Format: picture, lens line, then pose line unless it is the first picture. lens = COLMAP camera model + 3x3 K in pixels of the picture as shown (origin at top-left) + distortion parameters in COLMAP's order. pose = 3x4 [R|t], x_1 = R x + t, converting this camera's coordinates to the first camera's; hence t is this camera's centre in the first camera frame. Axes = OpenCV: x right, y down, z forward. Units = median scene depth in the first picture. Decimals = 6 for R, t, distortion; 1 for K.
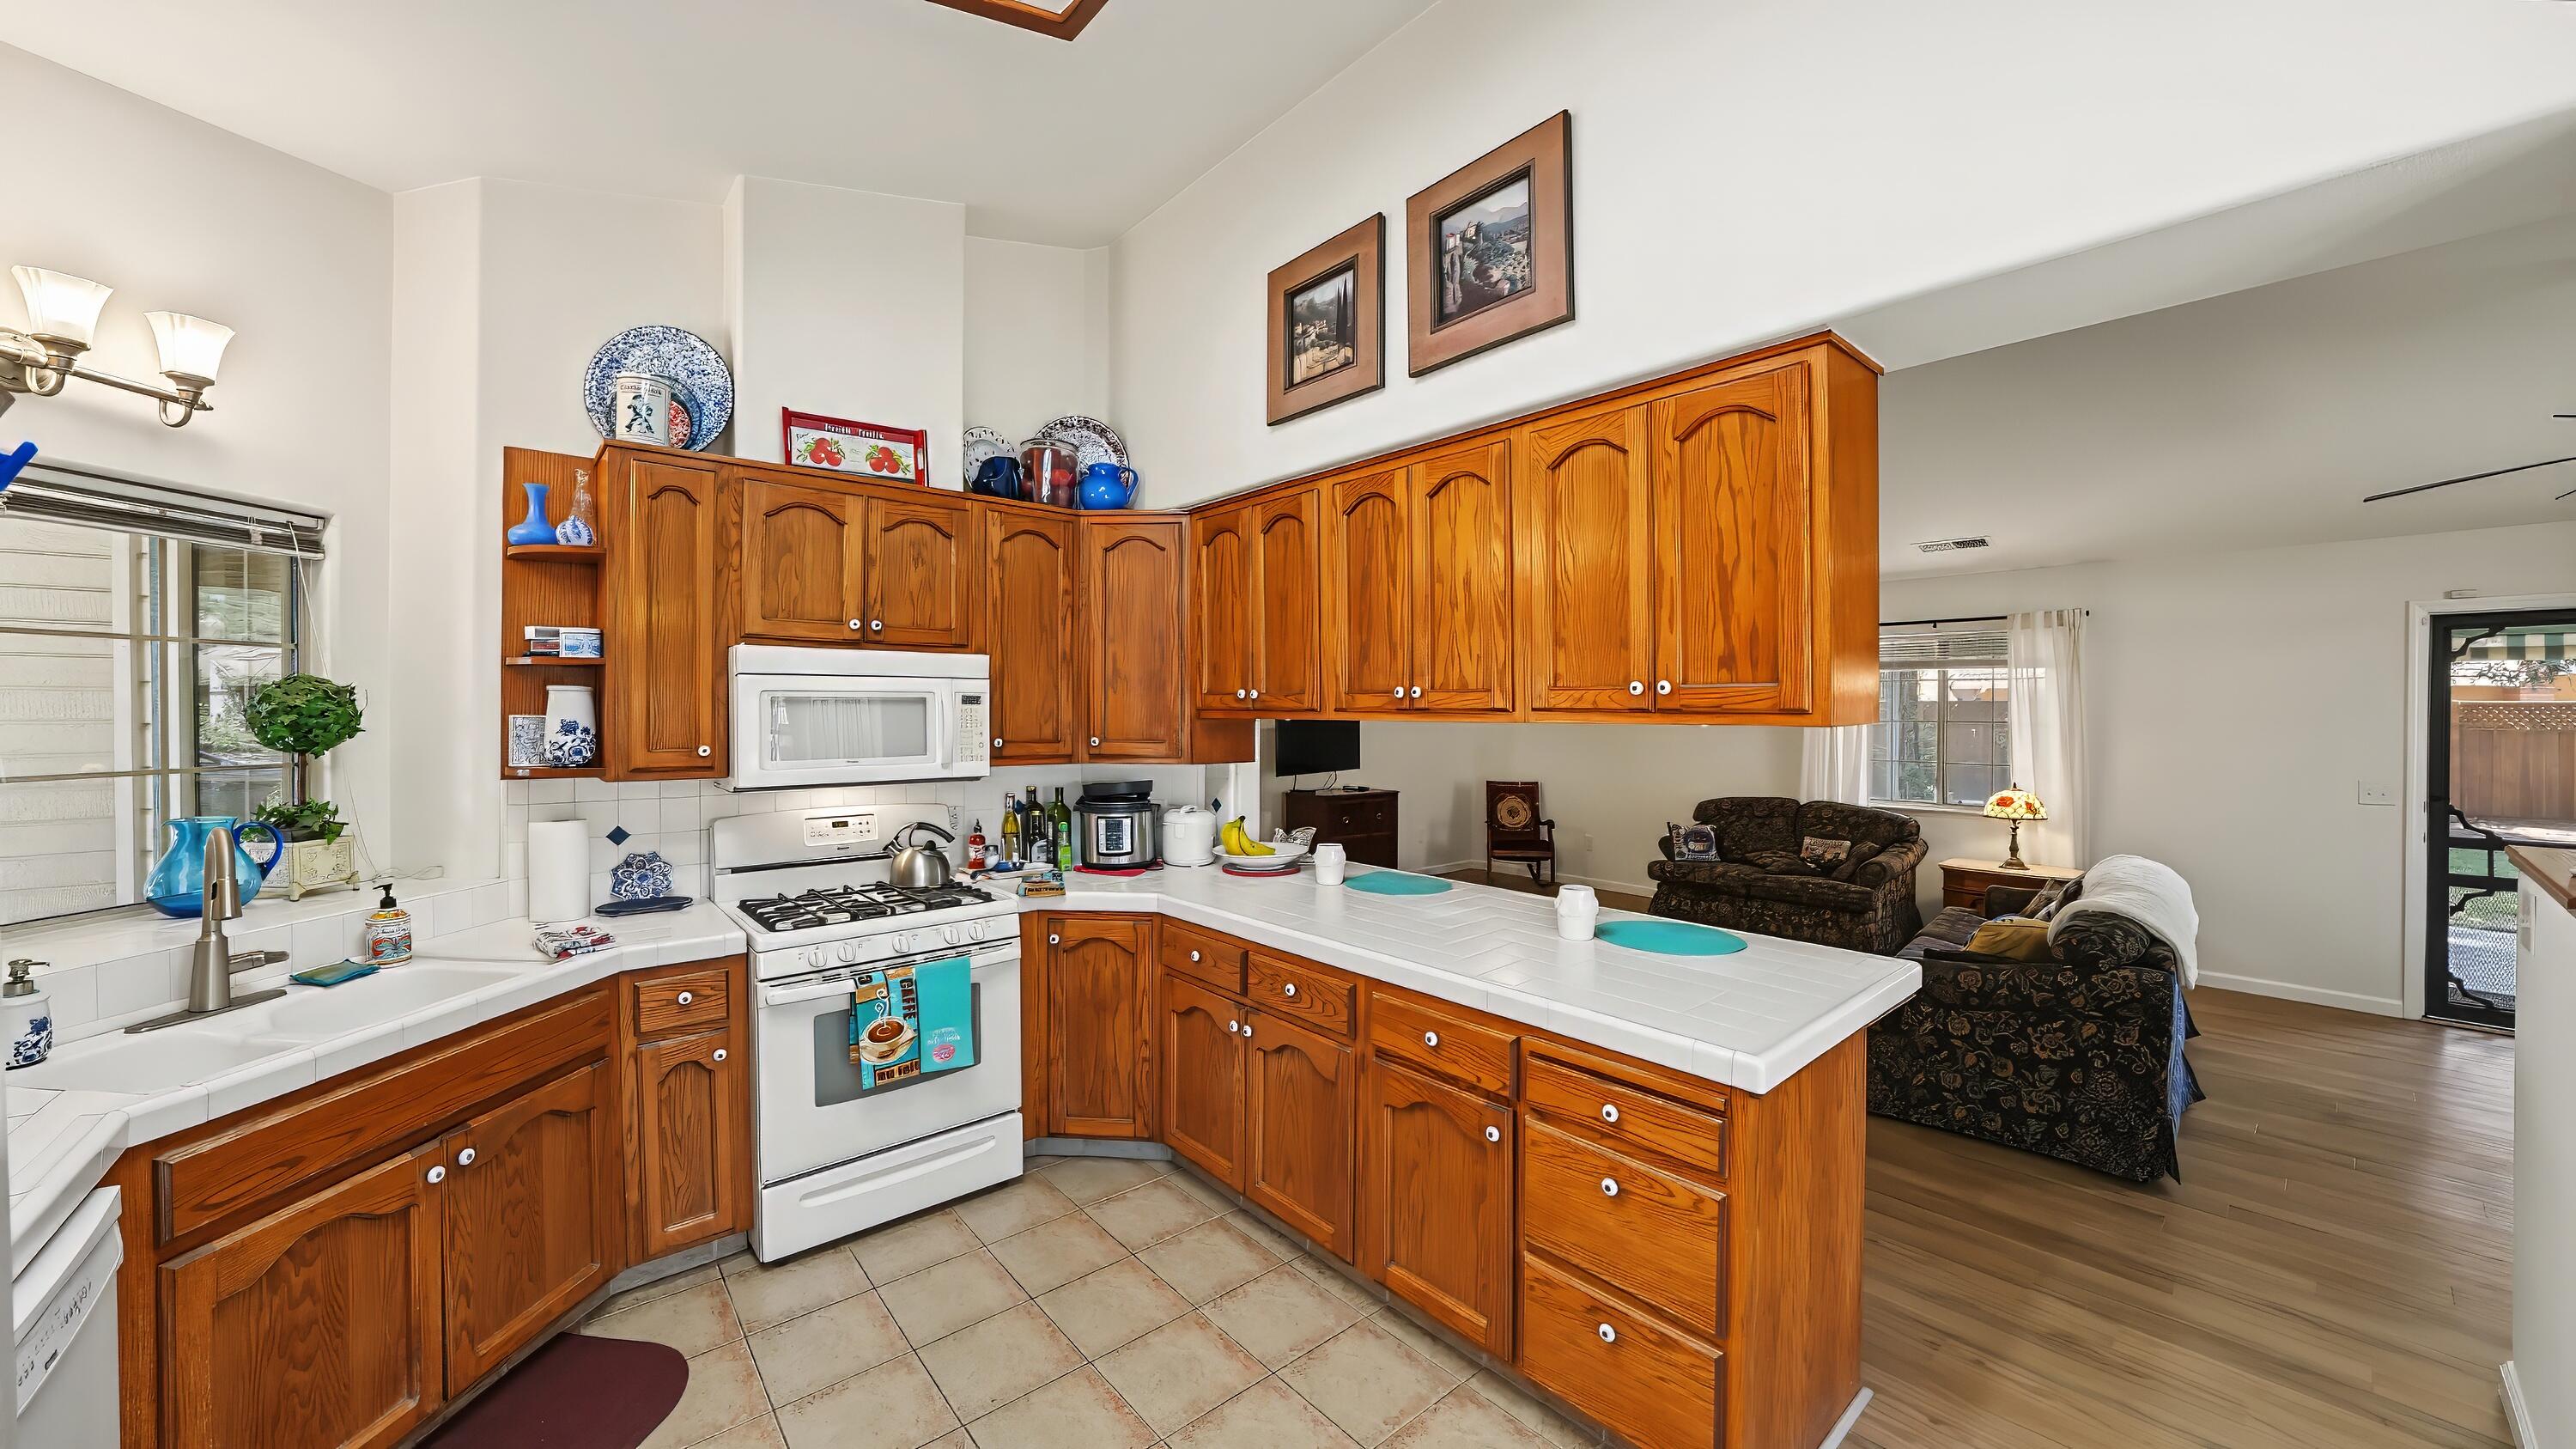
lens RADIAL K [[914.6, 0, 1275.3], [0, 914.6, 715.8], [0, 0, 1]] dist [-0.026447, 0.005852]
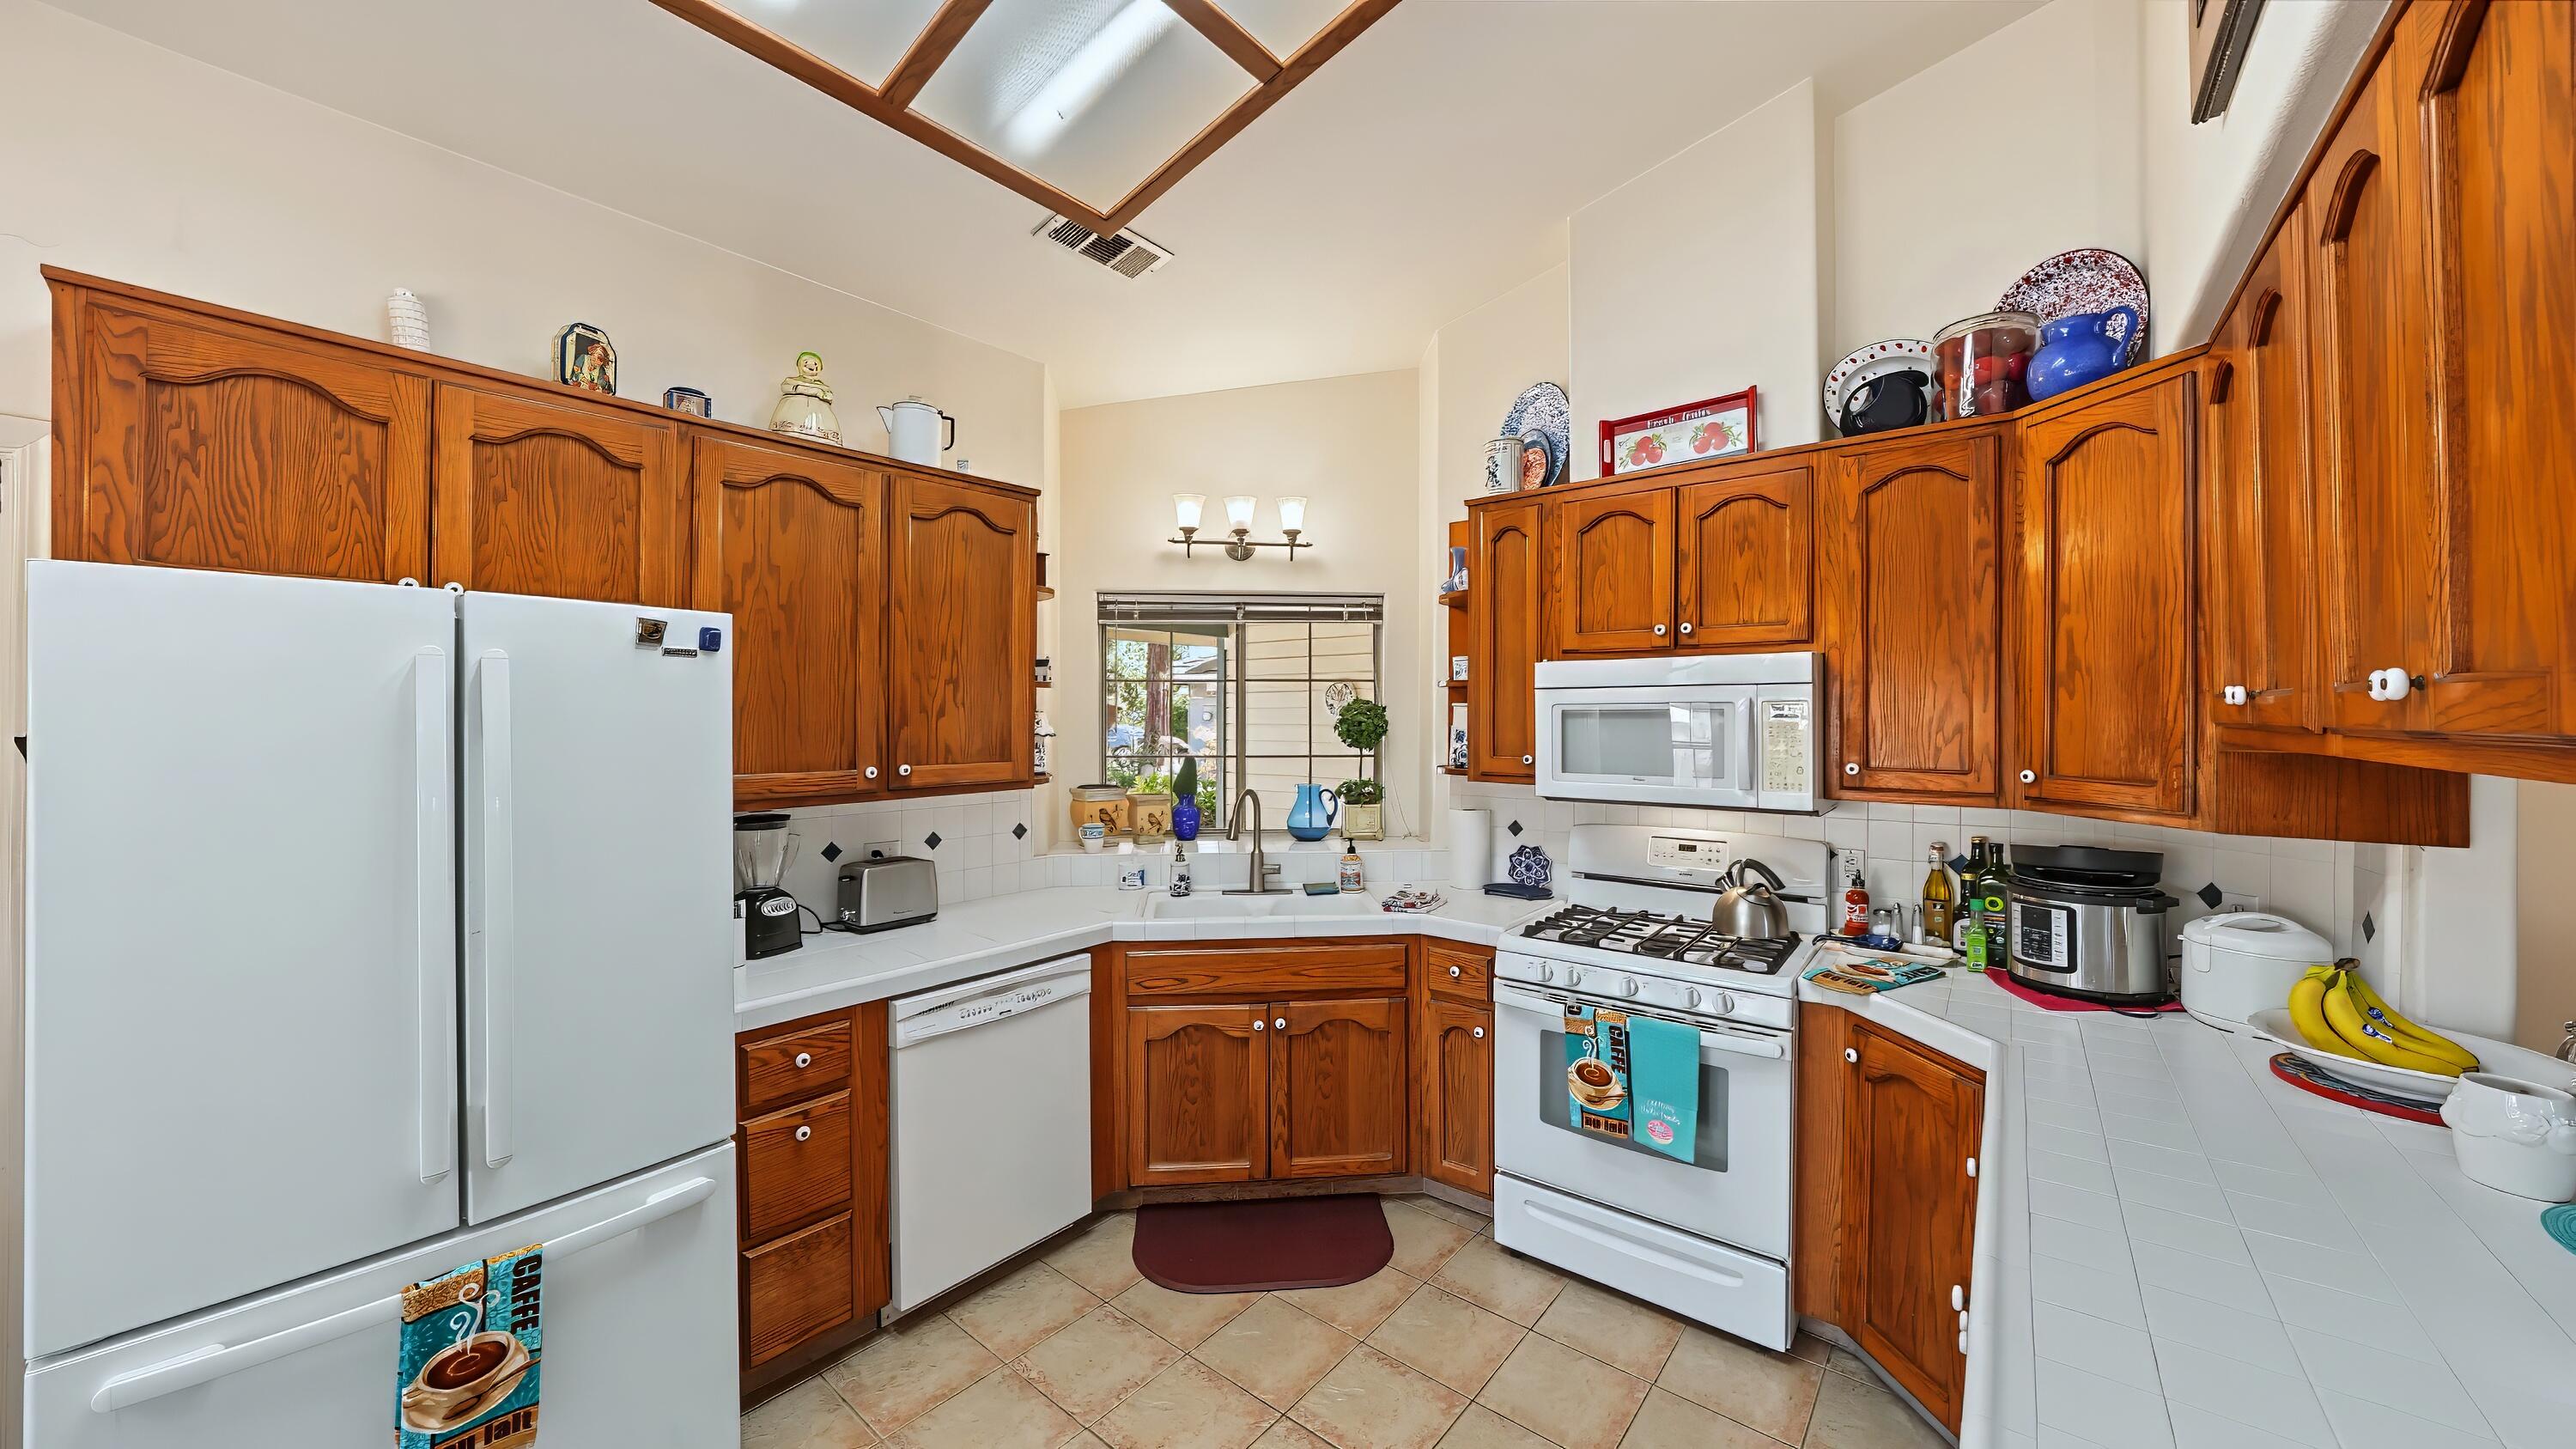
lens RADIAL K [[899.0, 0, 1287.5], [0, 899.0, 714.4], [0, 0, 1]] dist [-0.018962, 0.000004]
pose [[0.181039, -0.002919, -0.983472, 0.399285], [-0.007591, 0.999962, -0.004365, -0.009572], [0.983447, 0.008255, 0.181010, 0.522887]]
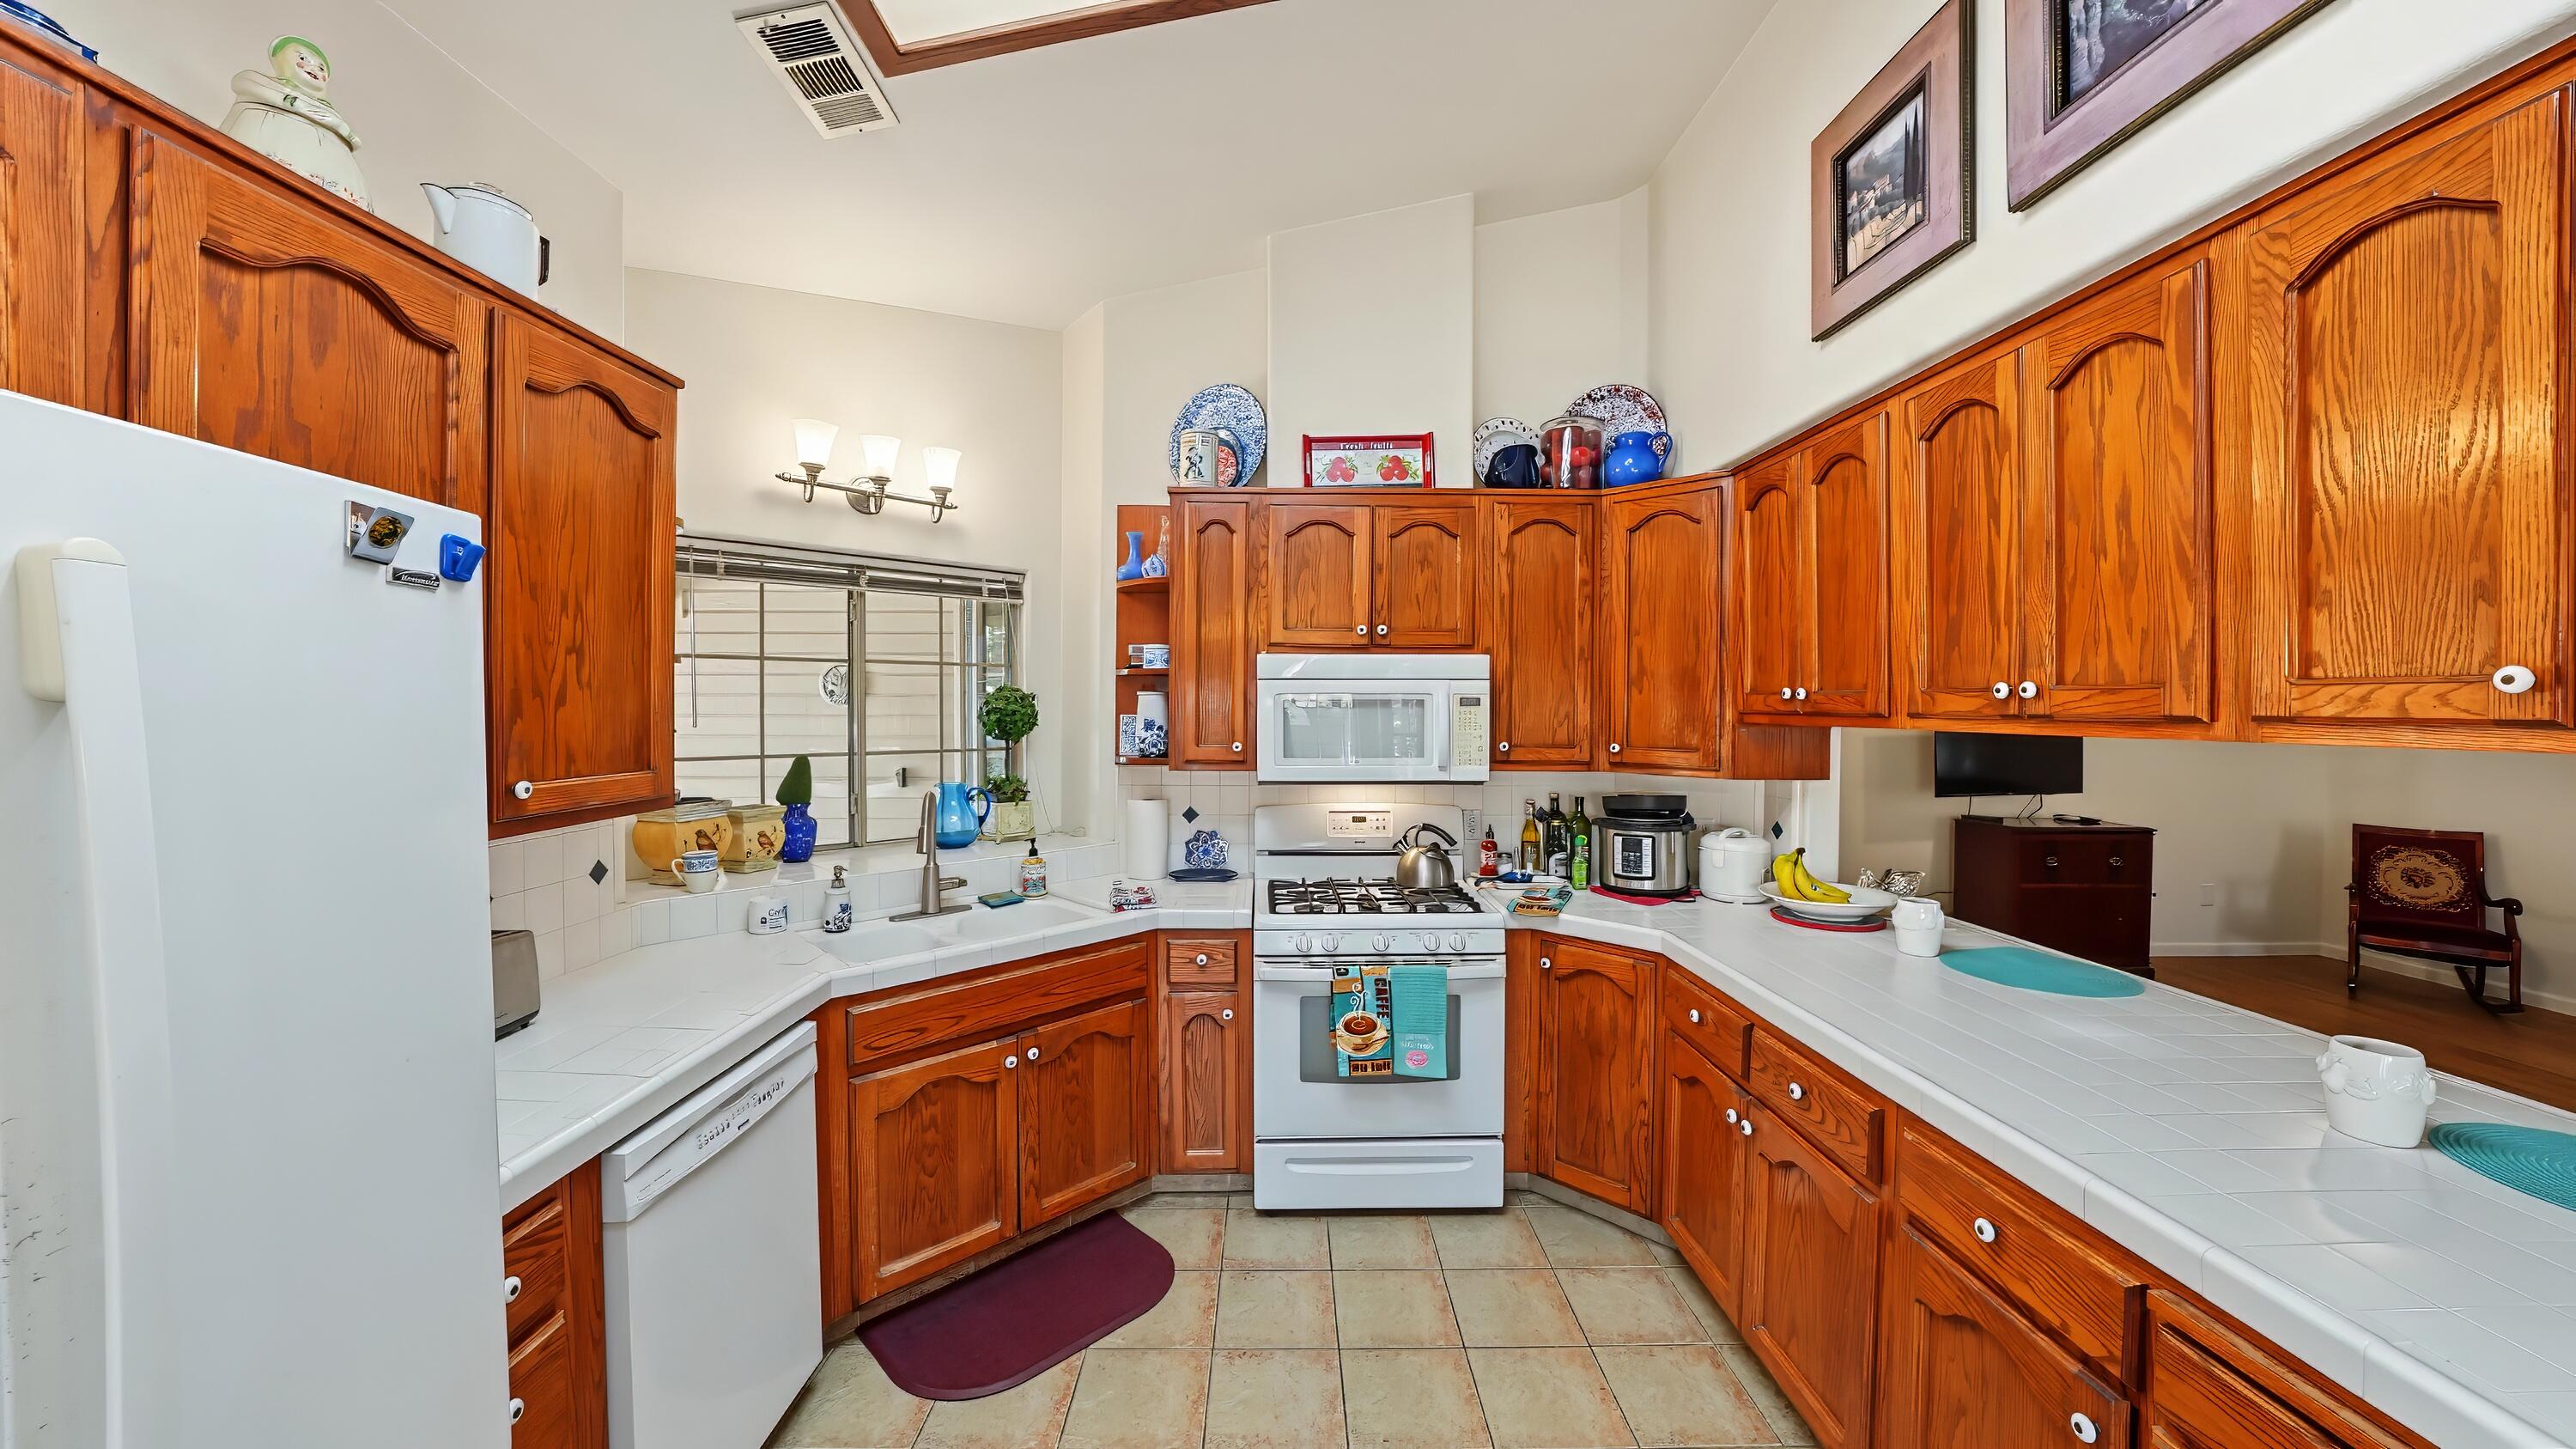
lens RADIAL K [[899.3, 0, 1285.0], [0, 899.3, 719.9], [0, 0, 1]] dist [-0.026335, 0.005455]
pose [[0.768125, 0.010808, -0.640209, 0.149225], [-0.006414, 0.999937, 0.009185, -0.006661], [0.640268, -0.002949, 0.768146, 0.165190]]
